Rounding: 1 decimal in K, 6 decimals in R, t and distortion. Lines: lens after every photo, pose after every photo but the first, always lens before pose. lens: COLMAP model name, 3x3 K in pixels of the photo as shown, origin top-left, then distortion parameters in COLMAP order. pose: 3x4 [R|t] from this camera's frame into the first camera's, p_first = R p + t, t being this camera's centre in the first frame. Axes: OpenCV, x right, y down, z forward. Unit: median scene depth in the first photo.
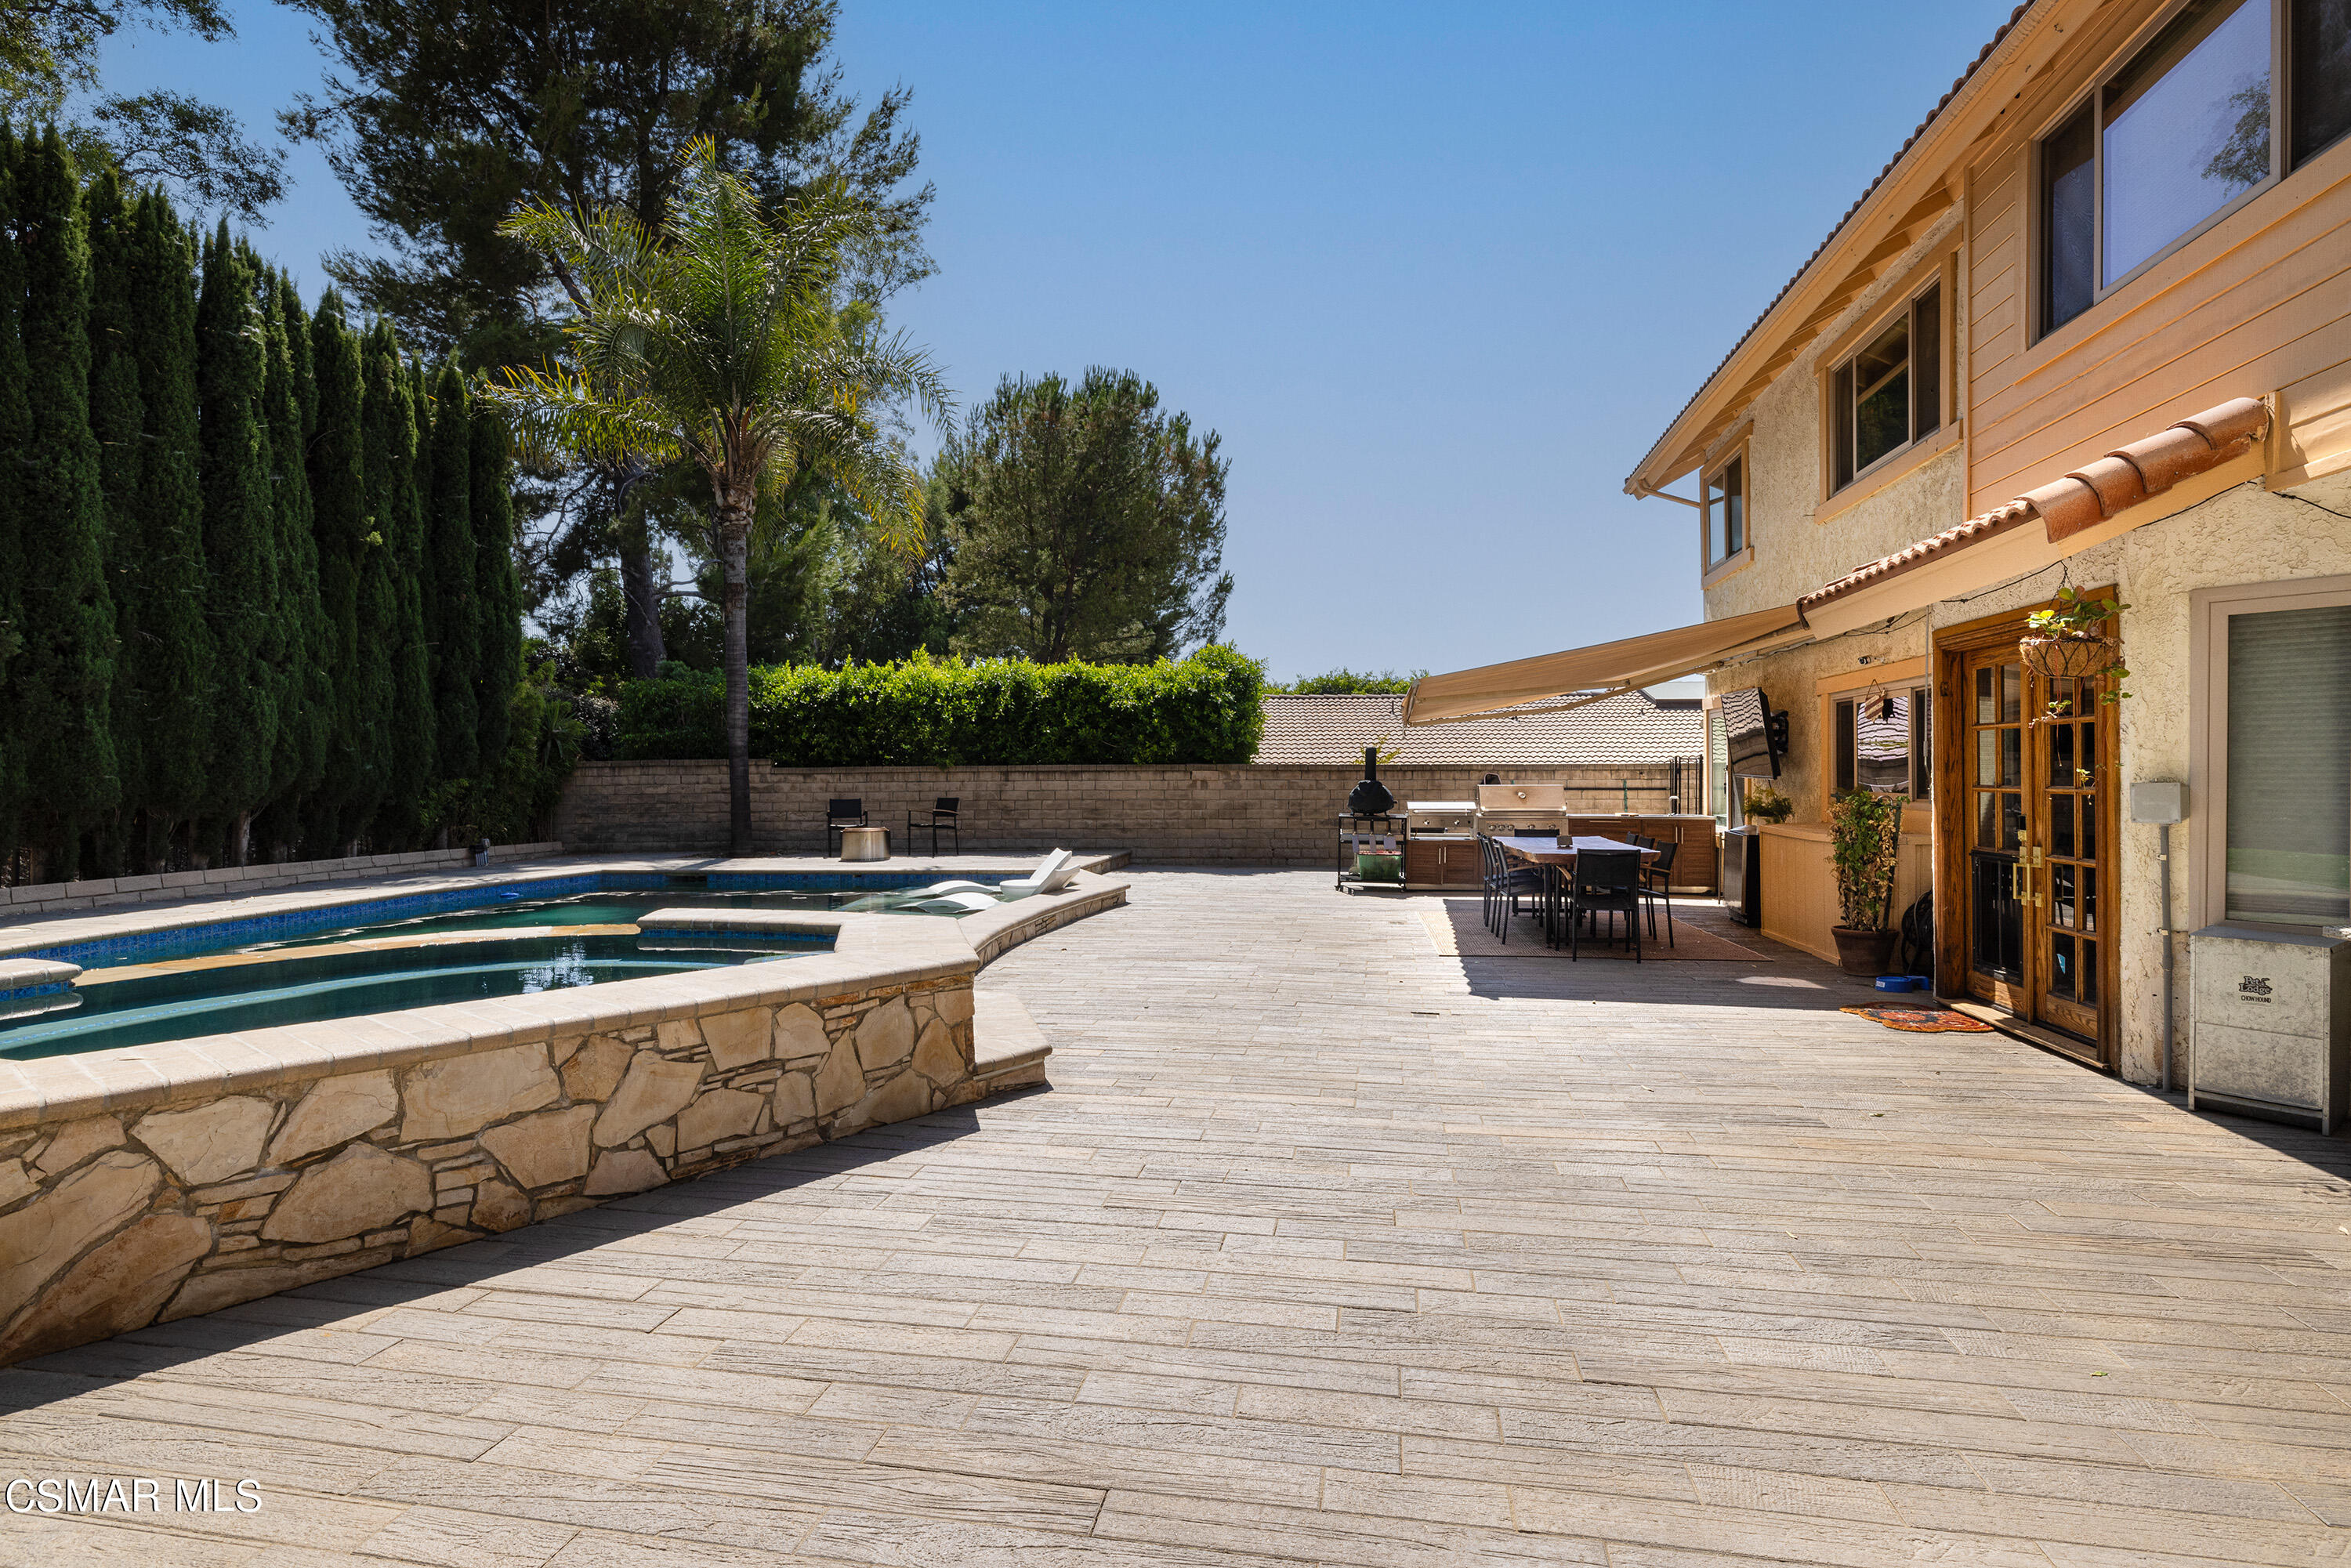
lens RADIAL K [[1157.7, 0, 1175.5], [0, 1157.7, 784.0], [0, 0, 1]] dist [-0.000984, -0.000292]
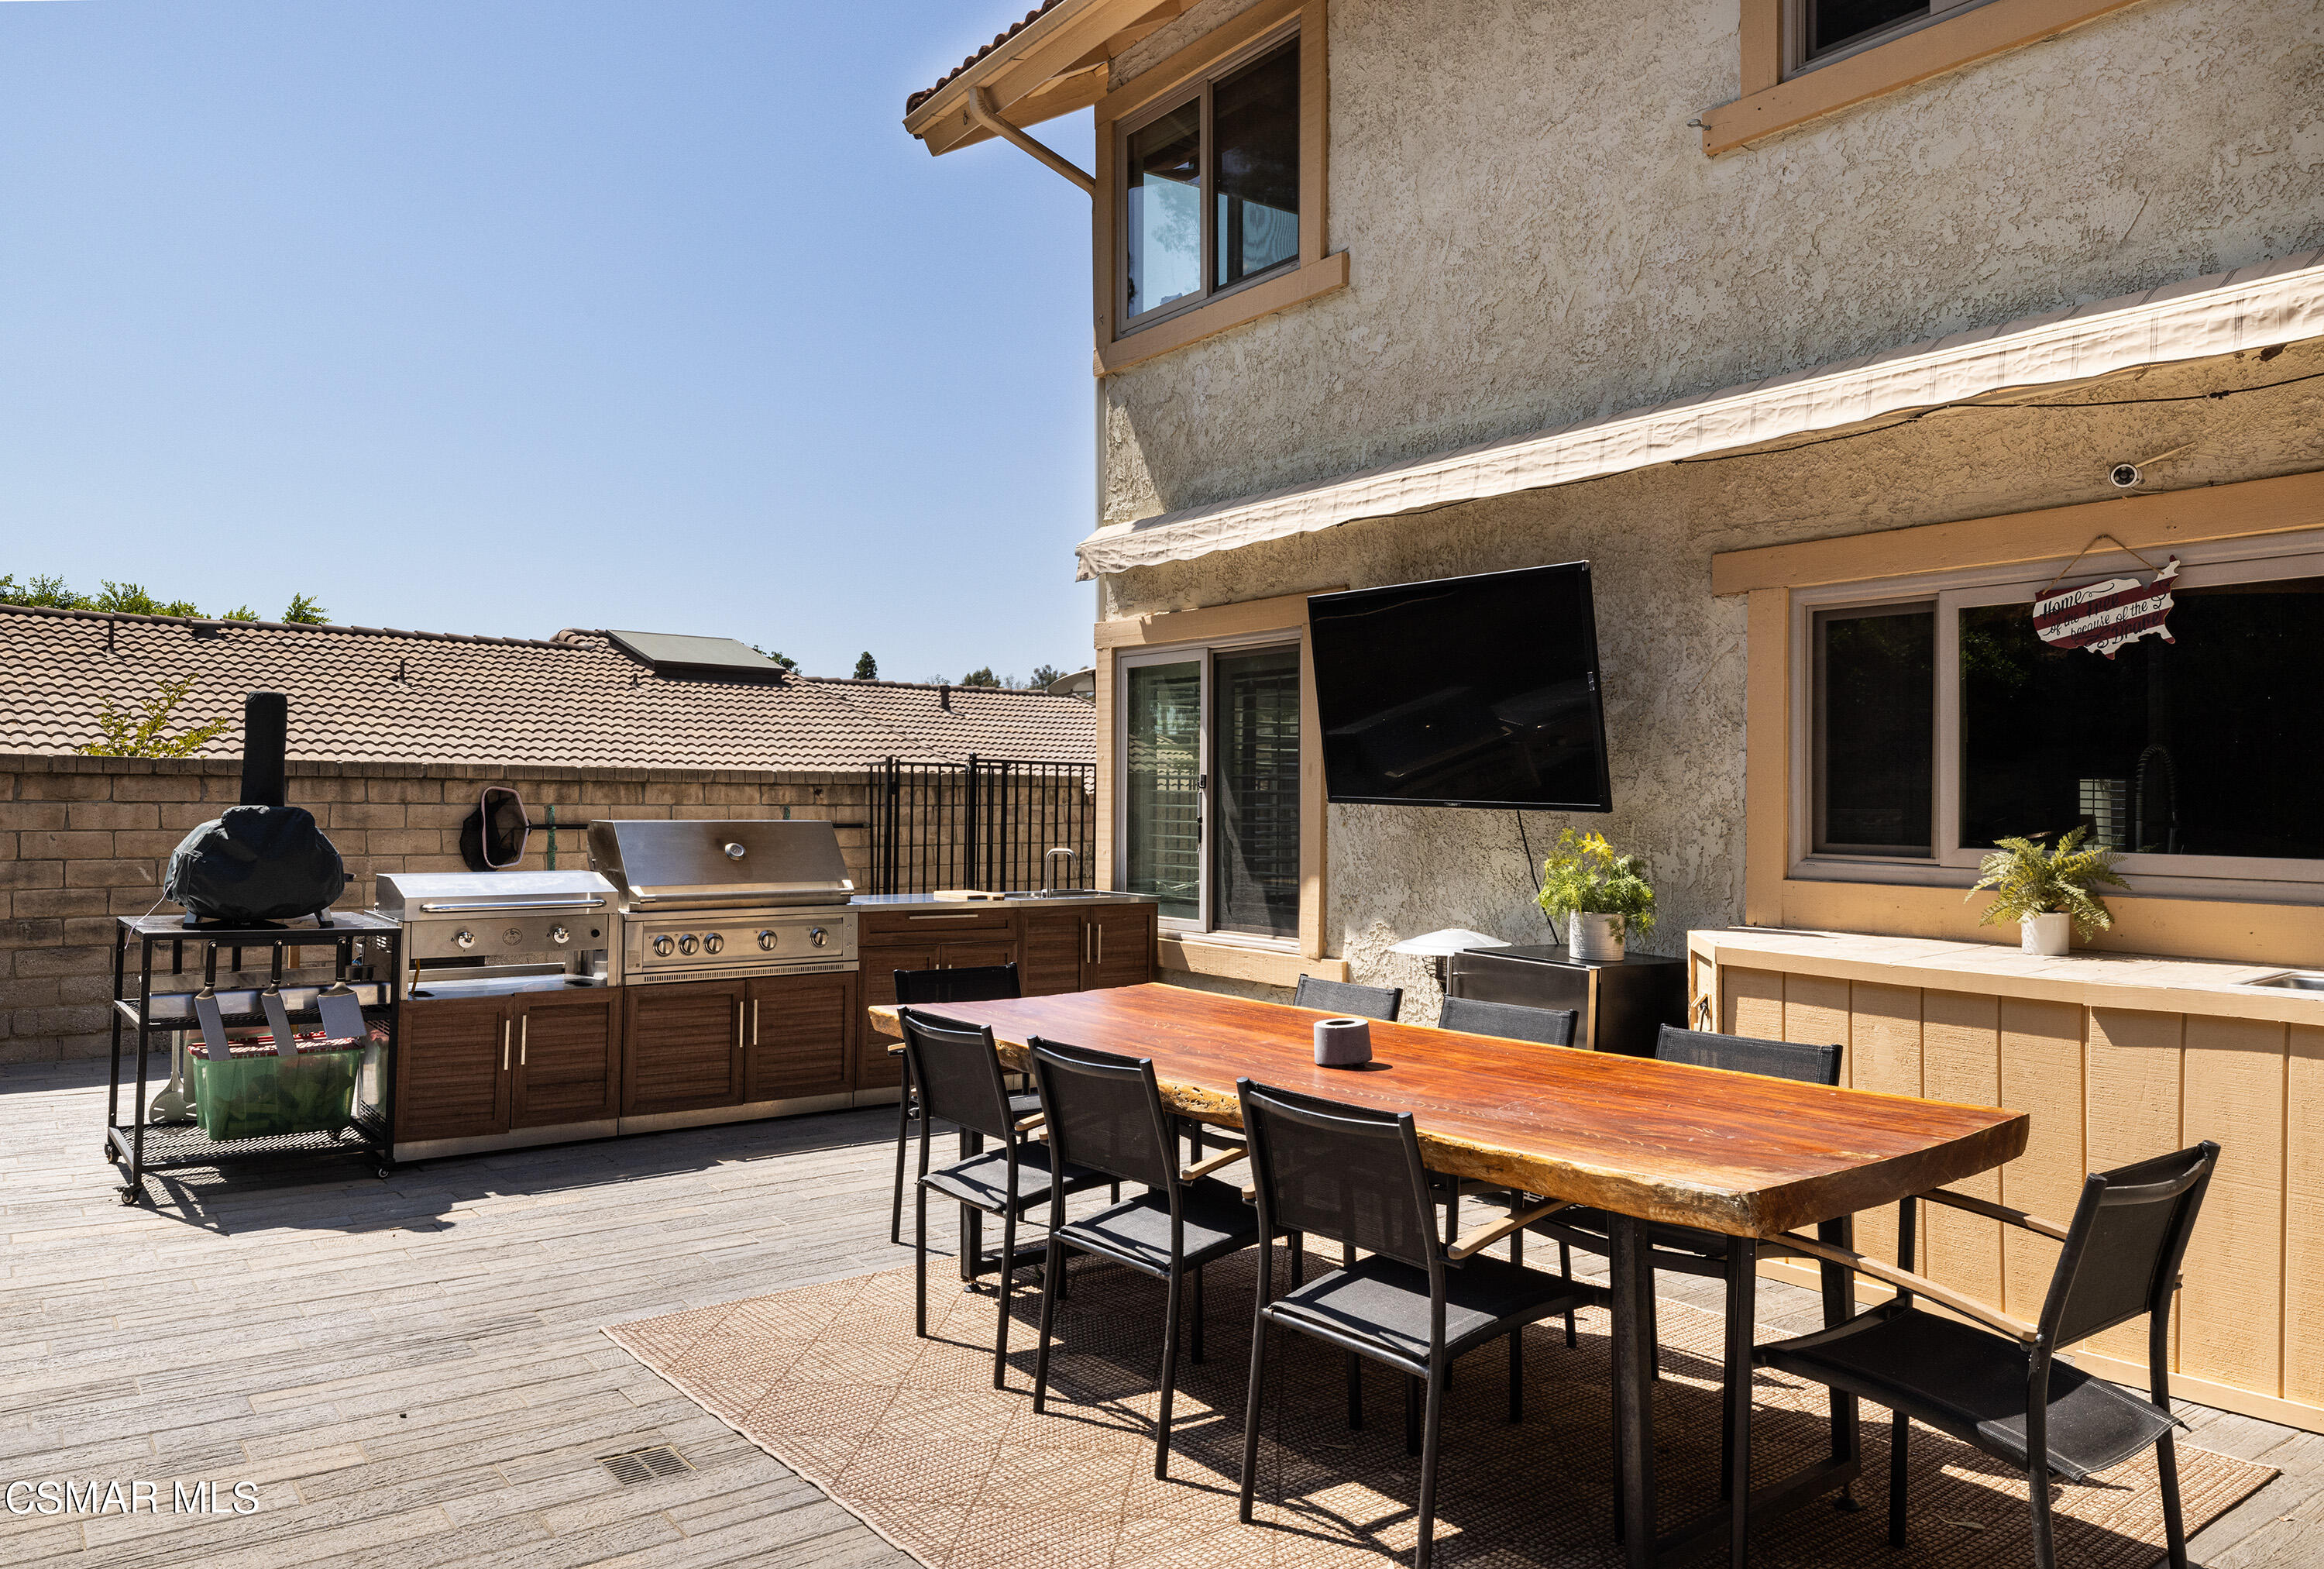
lens RADIAL K [[1613.5, 0, 1162.0], [0, 1613.5, 784.5], [0, 0, 1]] dist [0.001010, 0.000073]
pose [[0.685000, 0.018575, 0.728307, 0.021843], [-0.007201, 0.999799, -0.018726, -0.001493], [-0.728508, 0.007583, 0.684996, 0.444984]]
